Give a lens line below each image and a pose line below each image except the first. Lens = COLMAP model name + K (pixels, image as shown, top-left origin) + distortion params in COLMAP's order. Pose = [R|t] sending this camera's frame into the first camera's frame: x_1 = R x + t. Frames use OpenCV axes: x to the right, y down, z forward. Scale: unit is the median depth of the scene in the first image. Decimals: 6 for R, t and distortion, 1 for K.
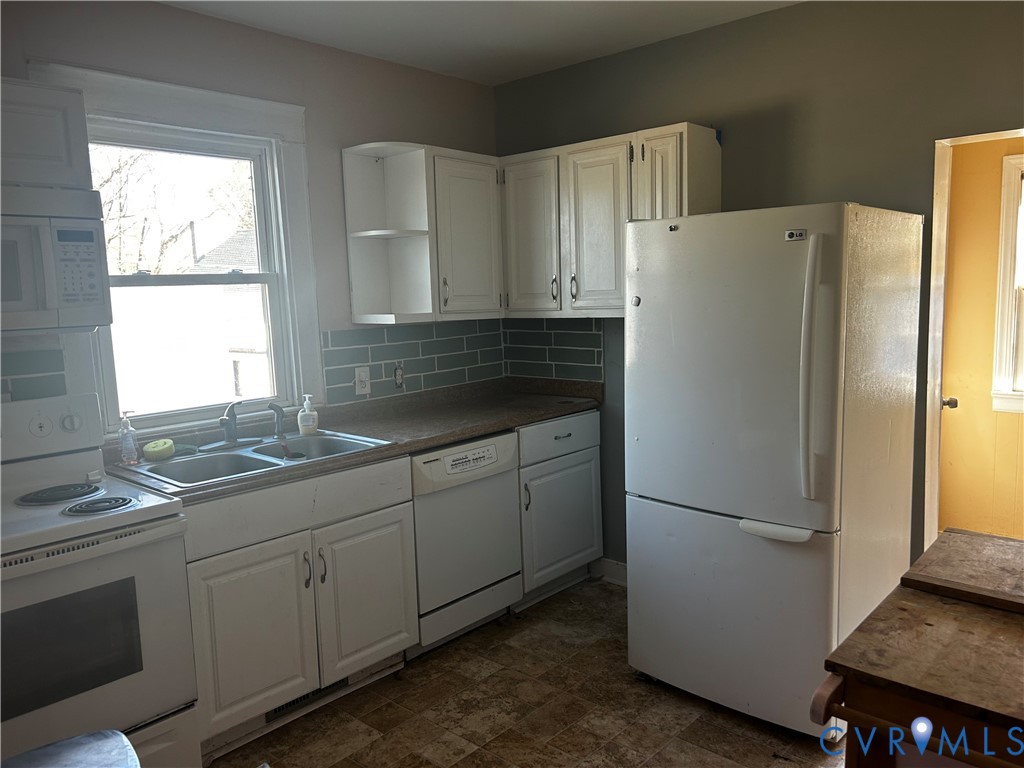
lens RADIAL K [[752.0, 0, 512.0], [0, 752.0, 384.0], [0, 0, 1]] dist [0.000752, -0.000306]
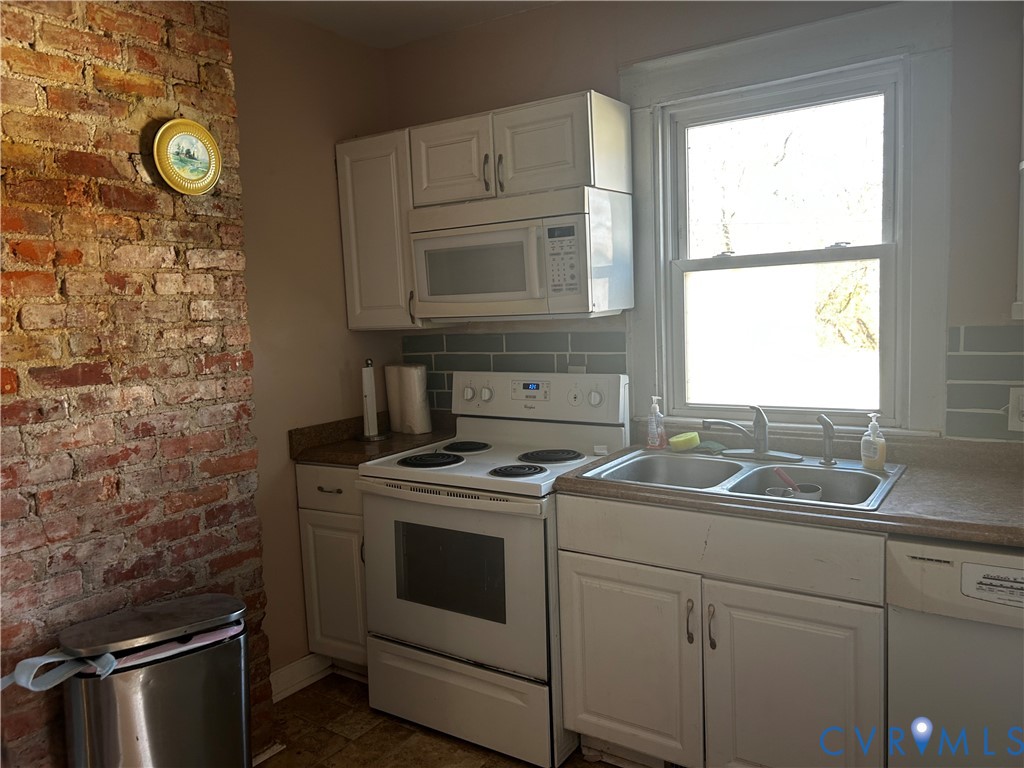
lens RADIAL K [[768.8, 0, 512.0], [0, 768.8, 384.0], [0, 0, 1]] dist [0.006529, -0.001196]
pose [[0.127853, 0.126953, -0.983634, 0.458601], [-0.079580, 0.989889, 0.117417, -0.083267], [0.988595, 0.063265, 0.136663, 0.642394]]
